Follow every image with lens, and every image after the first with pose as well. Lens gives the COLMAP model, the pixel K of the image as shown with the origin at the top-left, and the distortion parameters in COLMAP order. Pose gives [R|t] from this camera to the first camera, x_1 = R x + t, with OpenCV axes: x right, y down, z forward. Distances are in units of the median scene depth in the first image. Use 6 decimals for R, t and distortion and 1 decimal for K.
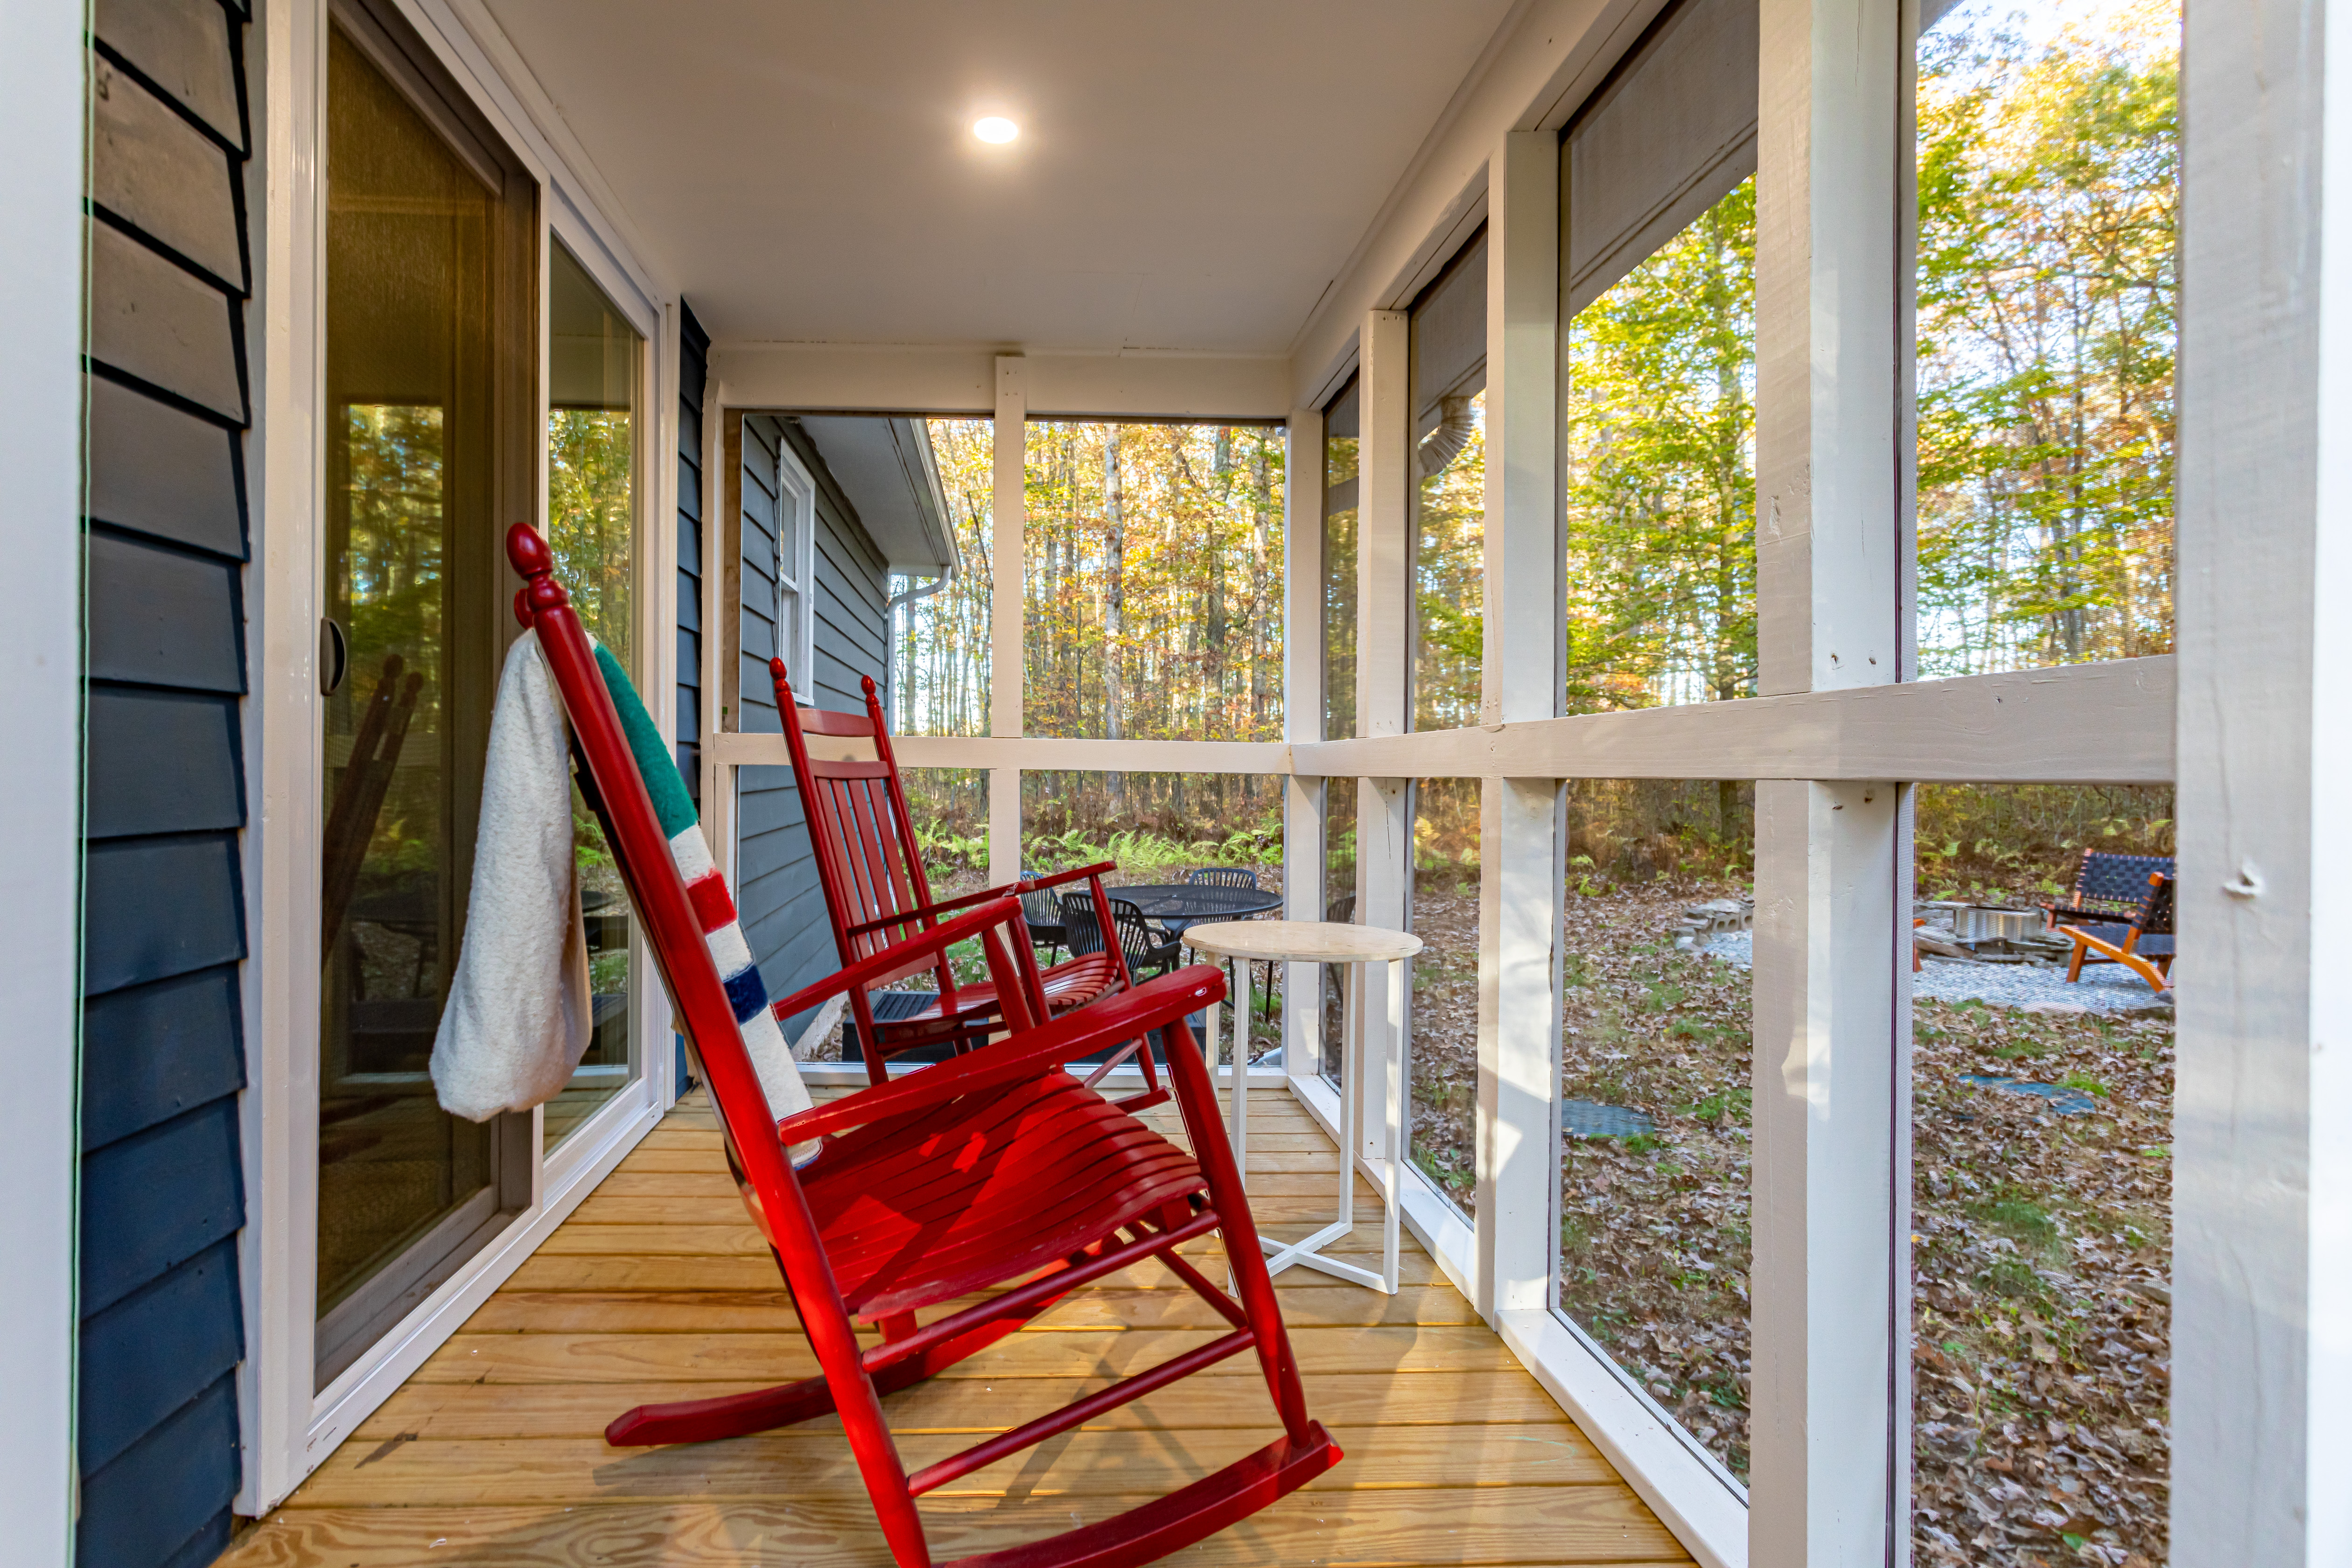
lens RADIAL K [[1649.7, 0, 1176.0], [0, 1649.7, 784.0], [0, 0, 1]] dist [0.003768, -0.001098]
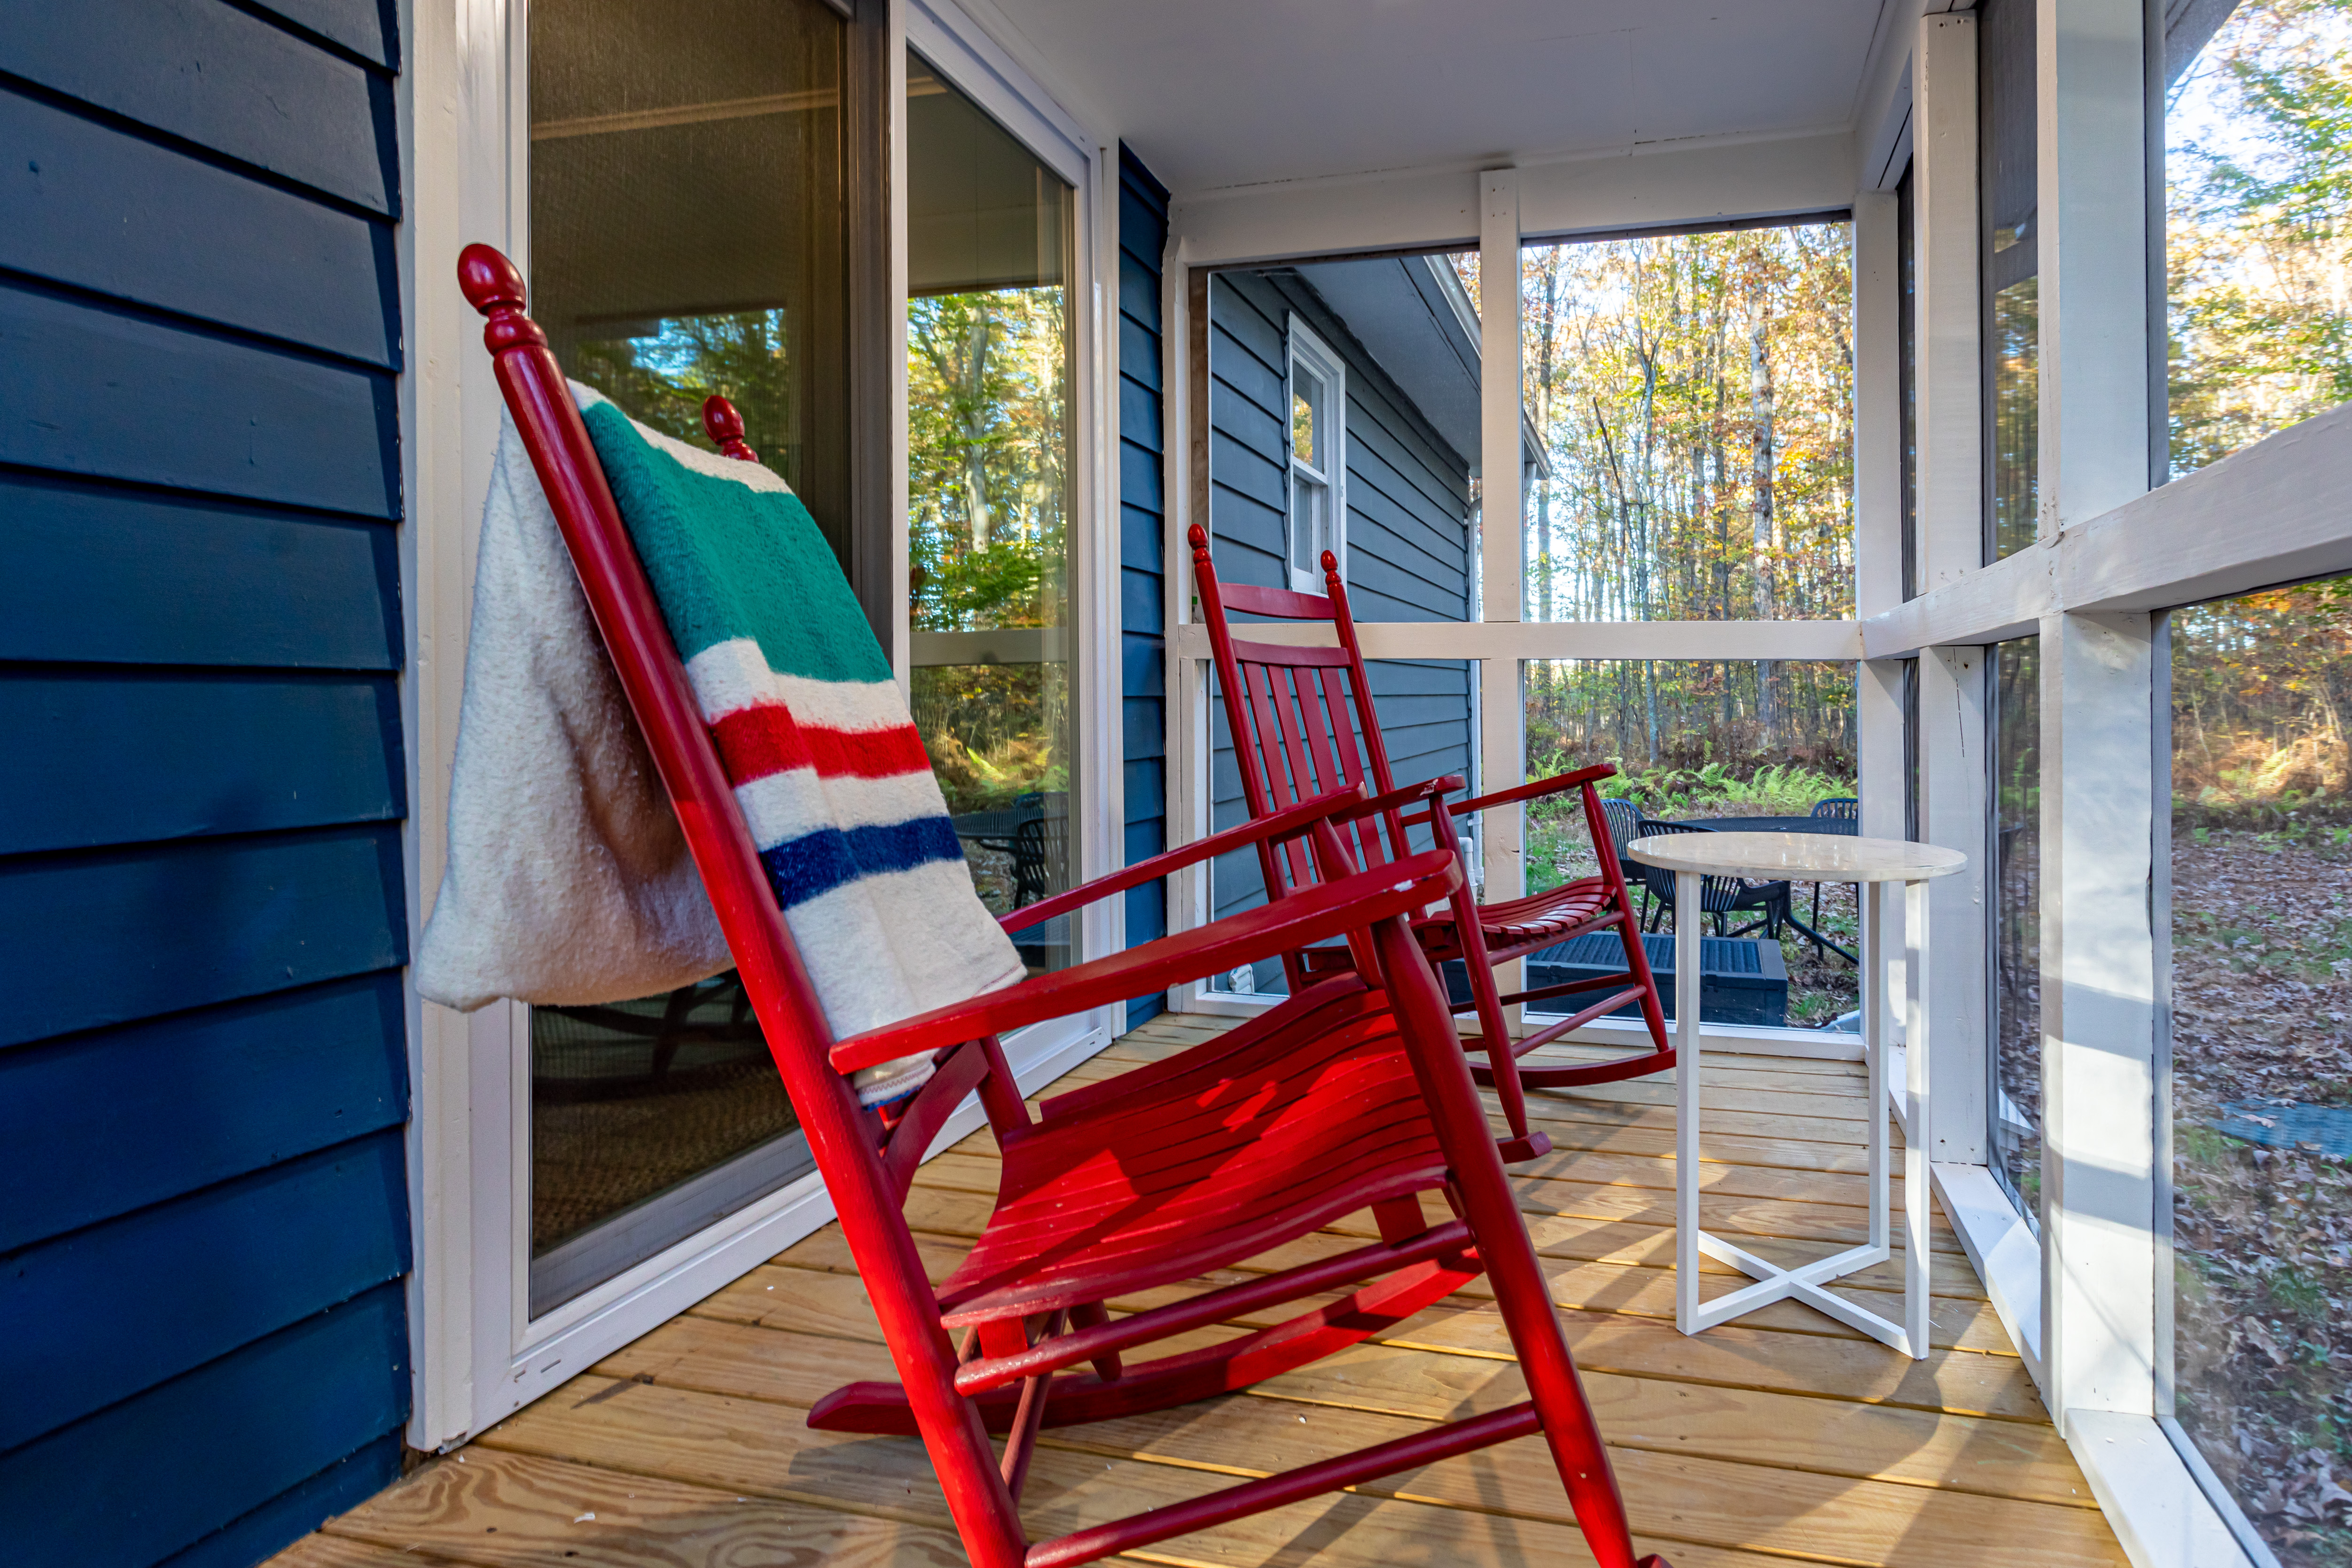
lens RADIAL K [[1711.5, 0, 1176.2], [0, 1711.5, 695.3], [0, 0, 1]] dist [-0.001431, 0.004130]
pose [[0.928691, -0.007760, -0.370774, 0.079246], [0.002399, 0.999886, -0.014918, 0.025993], [0.370848, 0.012965, 0.928603, 0.144276]]
